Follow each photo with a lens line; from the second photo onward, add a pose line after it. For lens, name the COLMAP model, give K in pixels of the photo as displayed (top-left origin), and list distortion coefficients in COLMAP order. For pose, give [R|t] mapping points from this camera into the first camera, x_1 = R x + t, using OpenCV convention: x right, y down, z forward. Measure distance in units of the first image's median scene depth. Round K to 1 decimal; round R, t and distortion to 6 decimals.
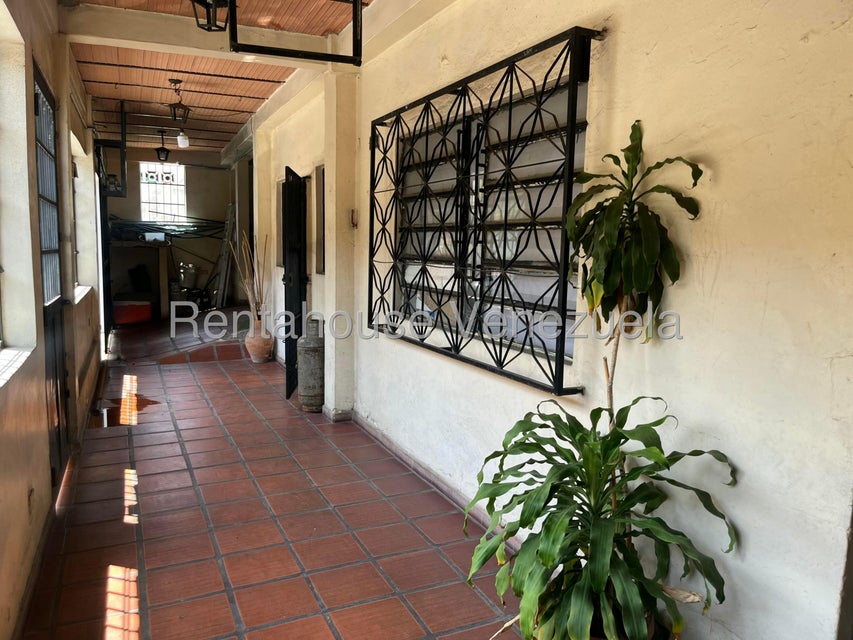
lens RADIAL K [[648.5, 0, 426.5], [0, 648.5, 320.0], [0, 0, 1]] dist [0.049497, -0.043043]
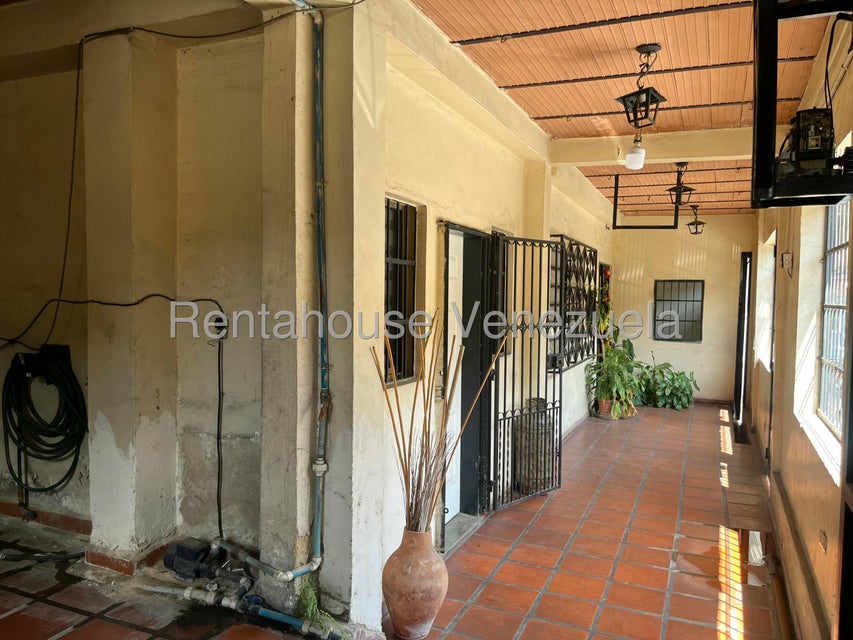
lens RADIAL K [[648.5, 0, 426.5], [0, 648.5, 320.0], [0, 0, 1]] dist [0.049497, -0.043043]
pose [[-0.665575, -0.061384, 0.743802, -0.989473], [0.059419, 0.989090, 0.134796, -0.336500], [-0.743962, 0.133913, -0.654666, 2.214304]]
